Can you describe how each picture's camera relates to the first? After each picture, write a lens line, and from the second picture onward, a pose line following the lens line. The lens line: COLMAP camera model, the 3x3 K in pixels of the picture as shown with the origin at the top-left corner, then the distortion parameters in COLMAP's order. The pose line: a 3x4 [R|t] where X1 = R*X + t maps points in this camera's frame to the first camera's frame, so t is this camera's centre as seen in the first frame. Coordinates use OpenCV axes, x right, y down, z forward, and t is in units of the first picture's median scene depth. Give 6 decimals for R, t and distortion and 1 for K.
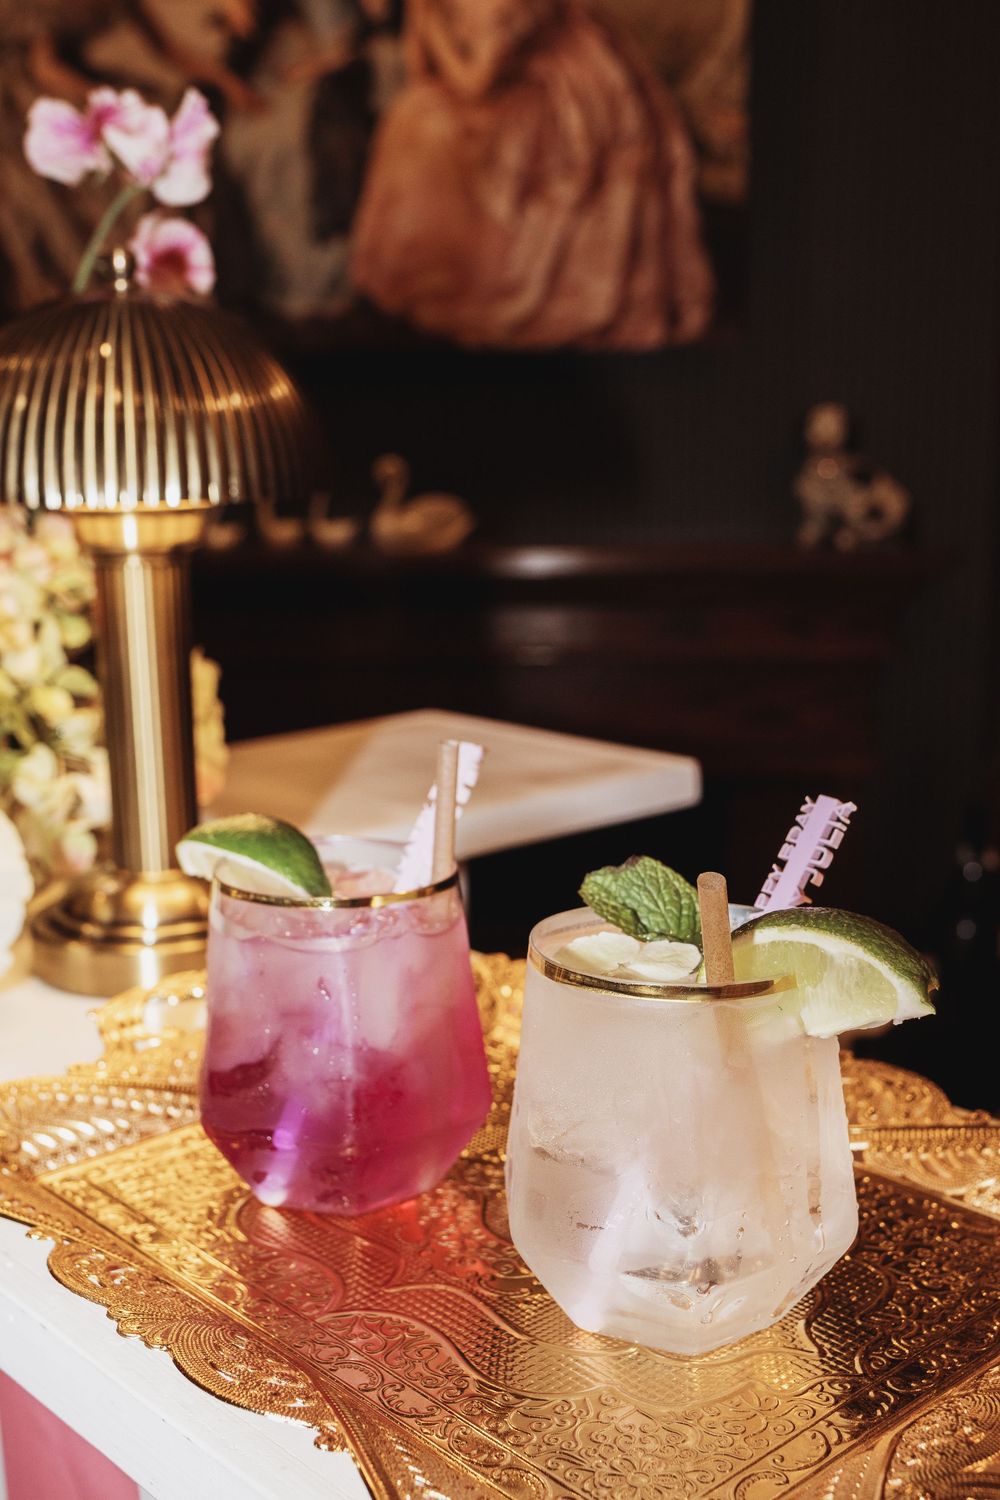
lens RADIAL K [[1534.7, 0, 500.0], [0, 1534.7, 750.0], [0, 0, 1]] dist [-0.011144, -0.012820]
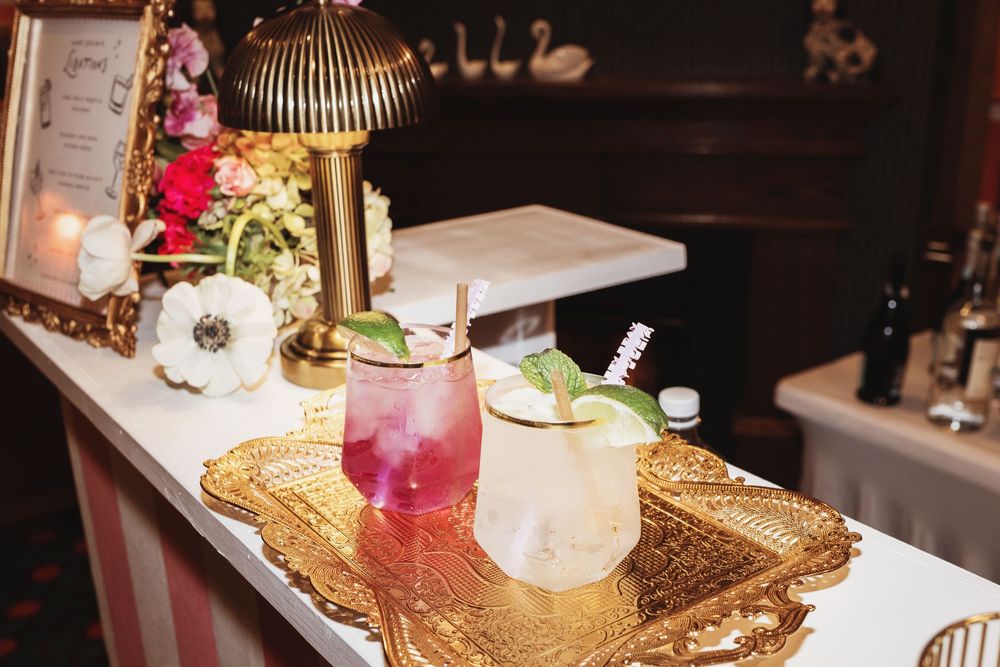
lens RADIAL K [[1008.5, 0, 536.8], [0, 1008.5, 333.4], [0, 0, 1]] dist [0.011991, -0.002574]
pose [[0.994143, 0.027761, -0.104447, 0.180281], [-0.012133, 0.989005, 0.147383, -0.121670], [0.107390, -0.145253, 0.983549, -0.238846]]
